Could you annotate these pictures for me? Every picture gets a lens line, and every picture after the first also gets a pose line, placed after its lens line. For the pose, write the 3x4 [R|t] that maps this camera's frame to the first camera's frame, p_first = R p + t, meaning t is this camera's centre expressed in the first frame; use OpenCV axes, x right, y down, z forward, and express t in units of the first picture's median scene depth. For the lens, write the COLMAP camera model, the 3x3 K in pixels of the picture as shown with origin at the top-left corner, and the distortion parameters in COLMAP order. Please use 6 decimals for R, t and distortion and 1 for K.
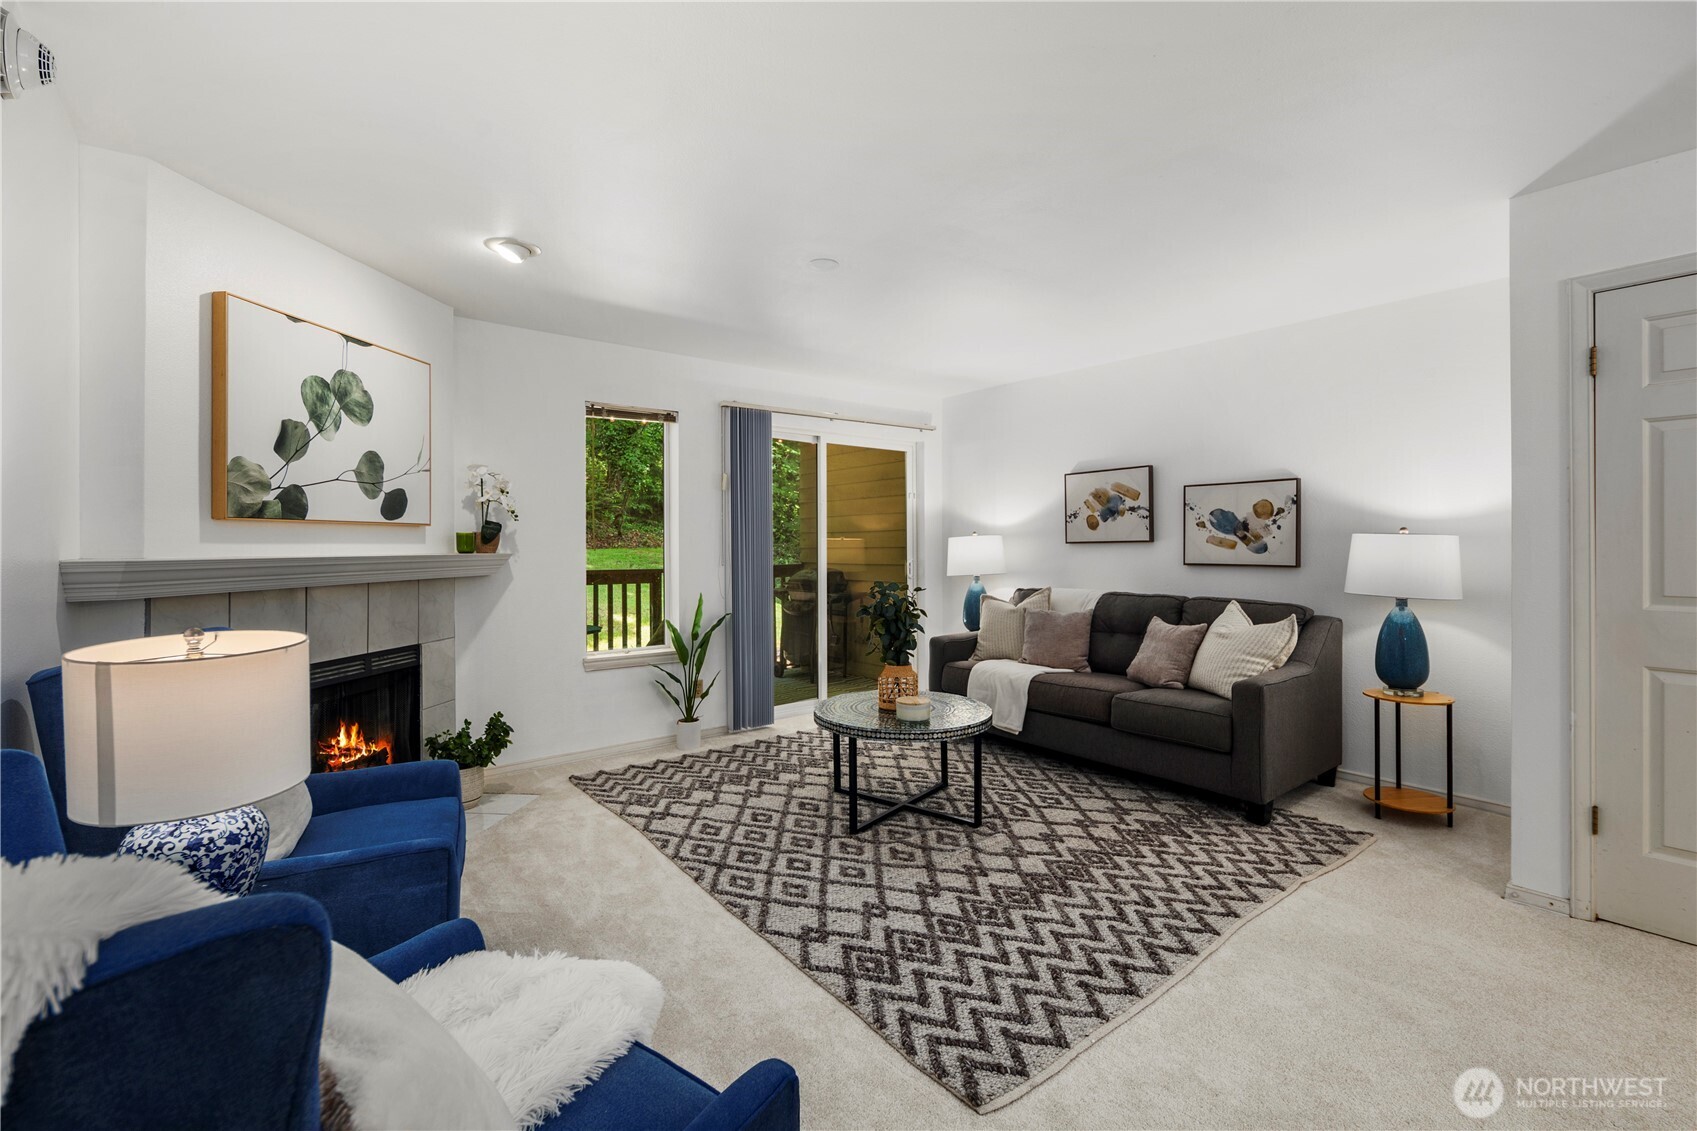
lens RADIAL K [[743.8, 0, 848.8], [0, 743.8, 546.6], [0, 0, 1]] dist [0.004453, -0.002548]
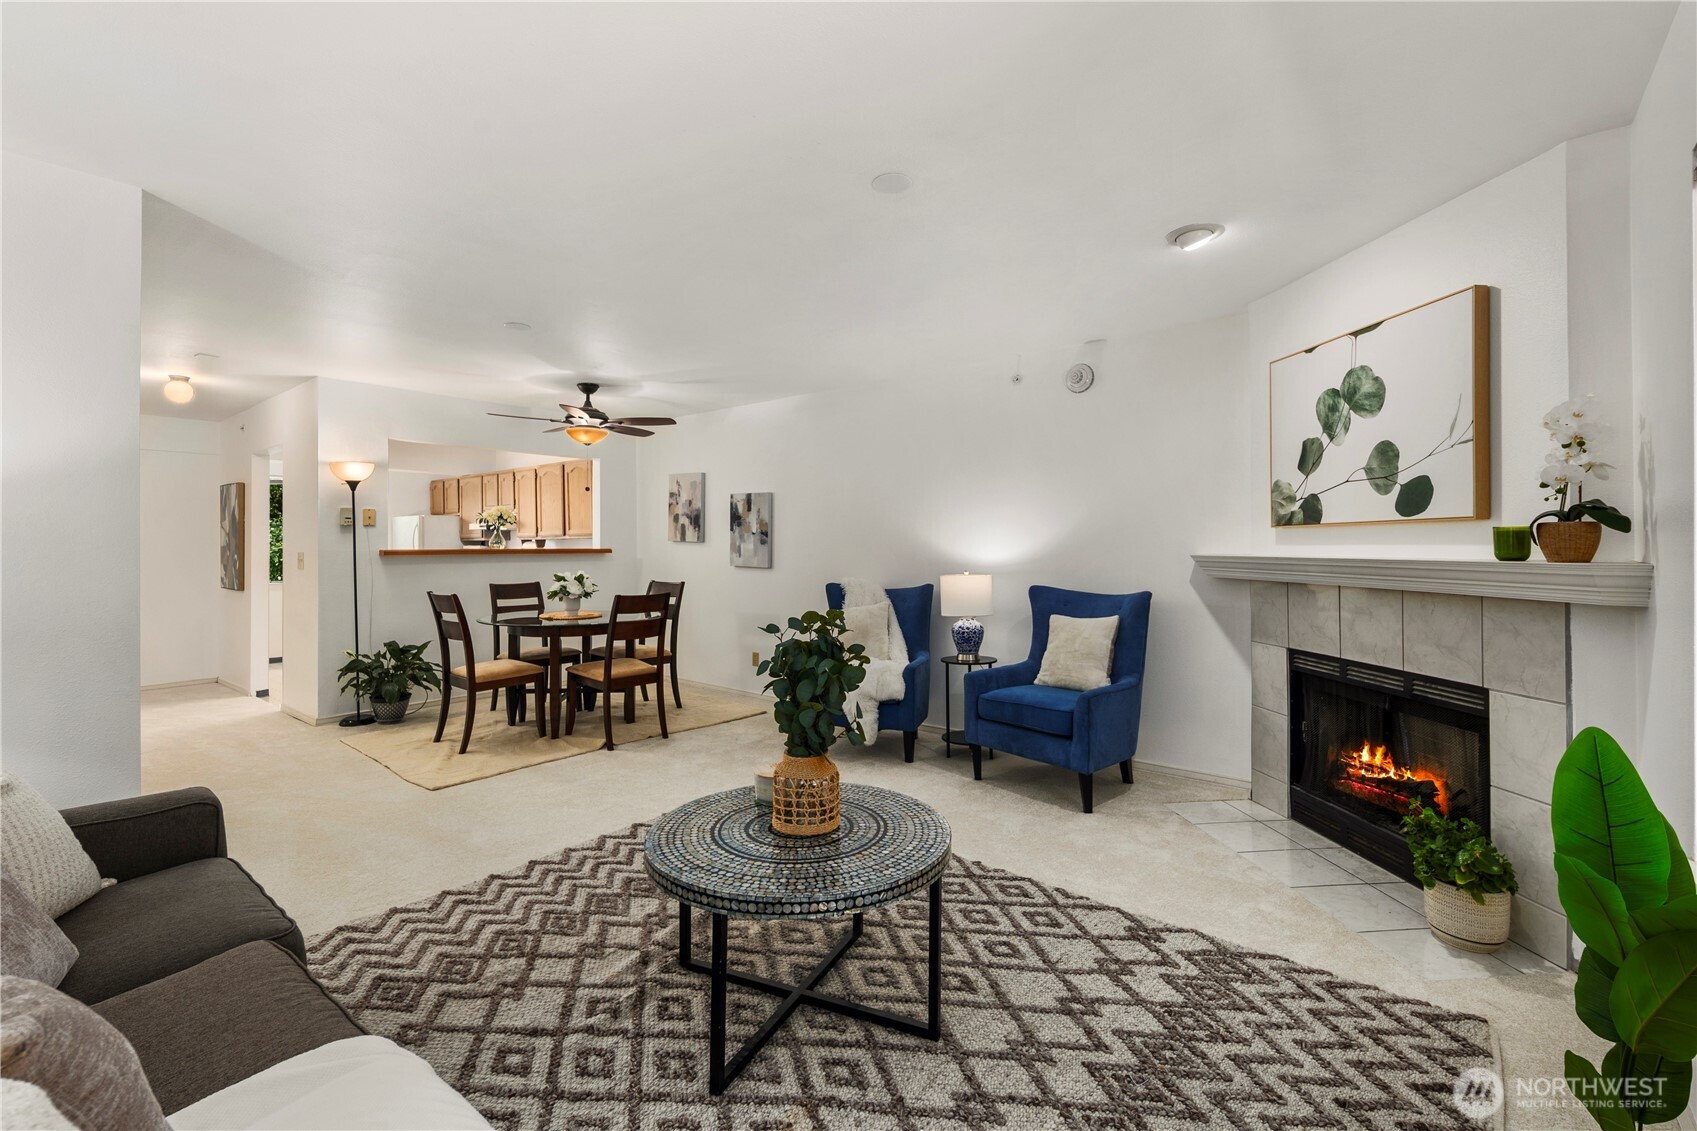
lens RADIAL K [[743.8, 0, 851.7], [0, 743.8, 549.0], [0, 0, 1]] dist [0.004453, -0.002548]
pose [[-0.977723, 0.007098, -0.209780, 0.175391], [0.005634, 0.999955, 0.007574, -0.009949], [0.209824, 0.006223, -0.977719, 1.807842]]
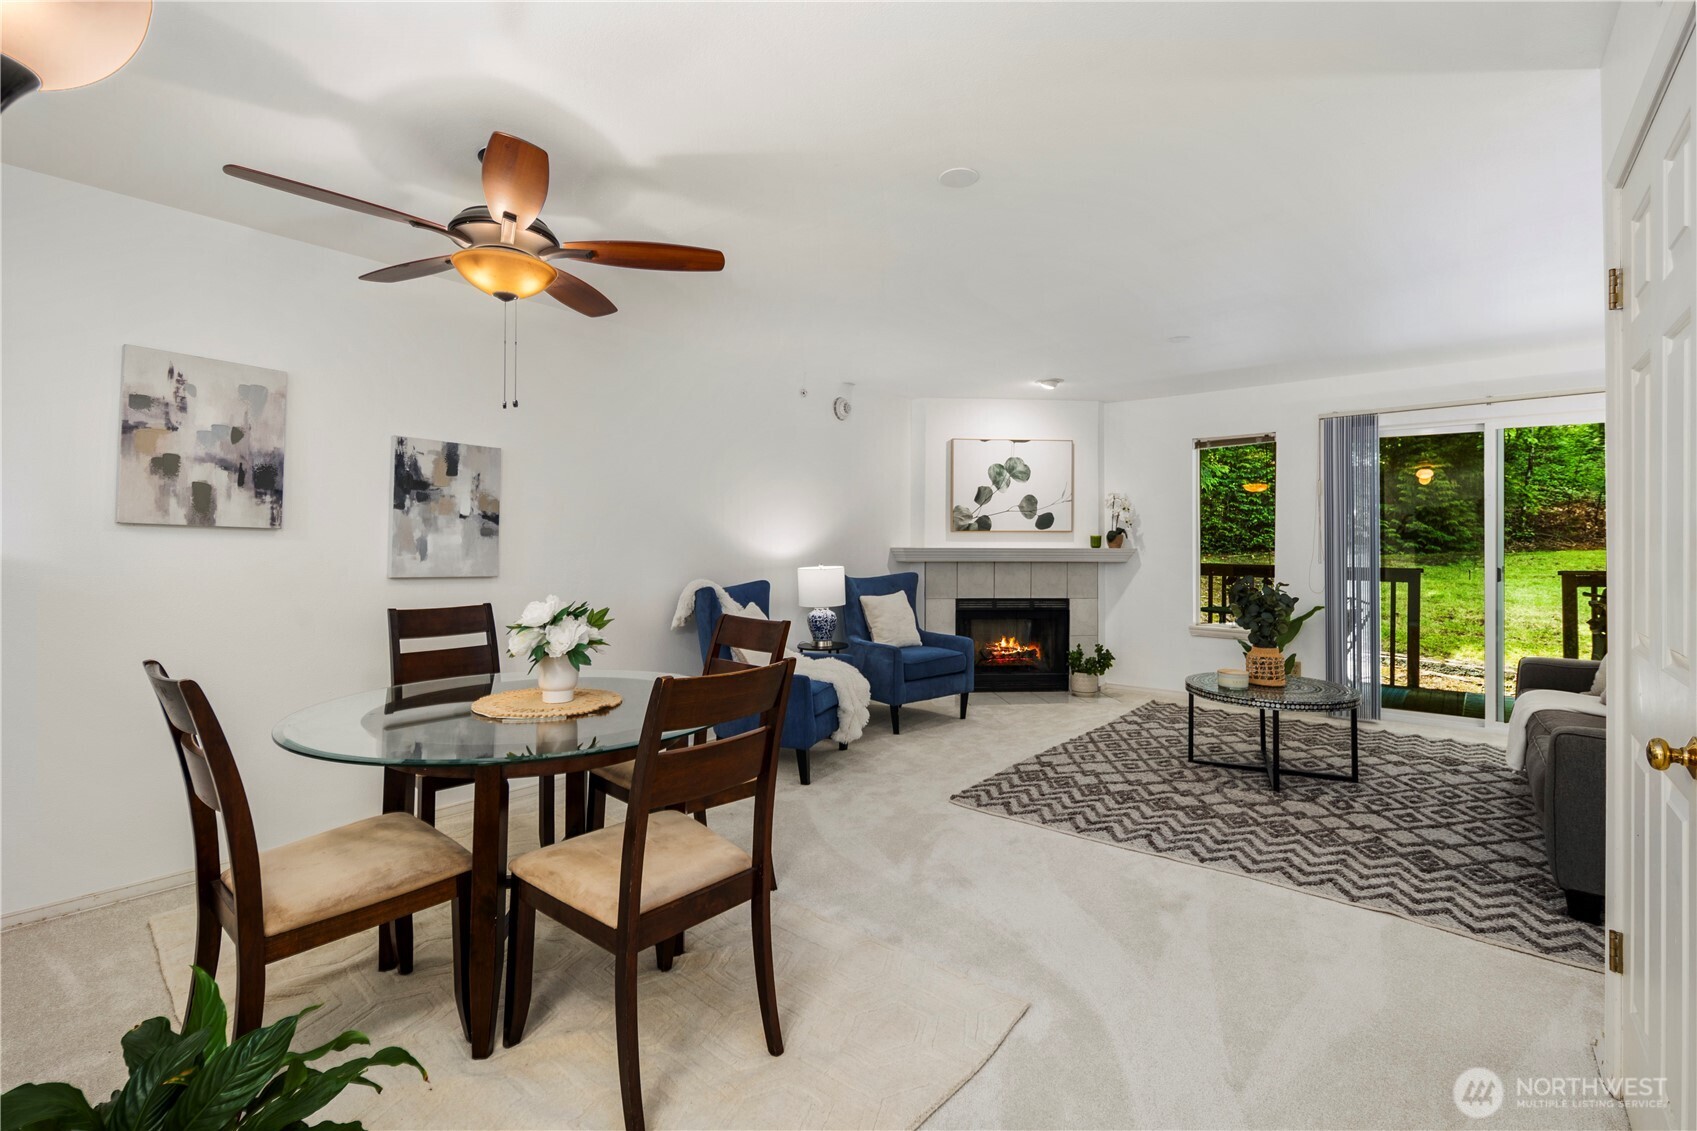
lens RADIAL K [[743.8, 0, 850.7], [0, 743.8, 537.2], [0, 0, 1]] dist [0.004453, -0.002548]
pose [[0.213865, -0.001360, -0.976862, 1.220422], [-0.006931, 0.999972, -0.002909, -0.007553], [0.976839, 0.007393, 0.213850, 0.126741]]
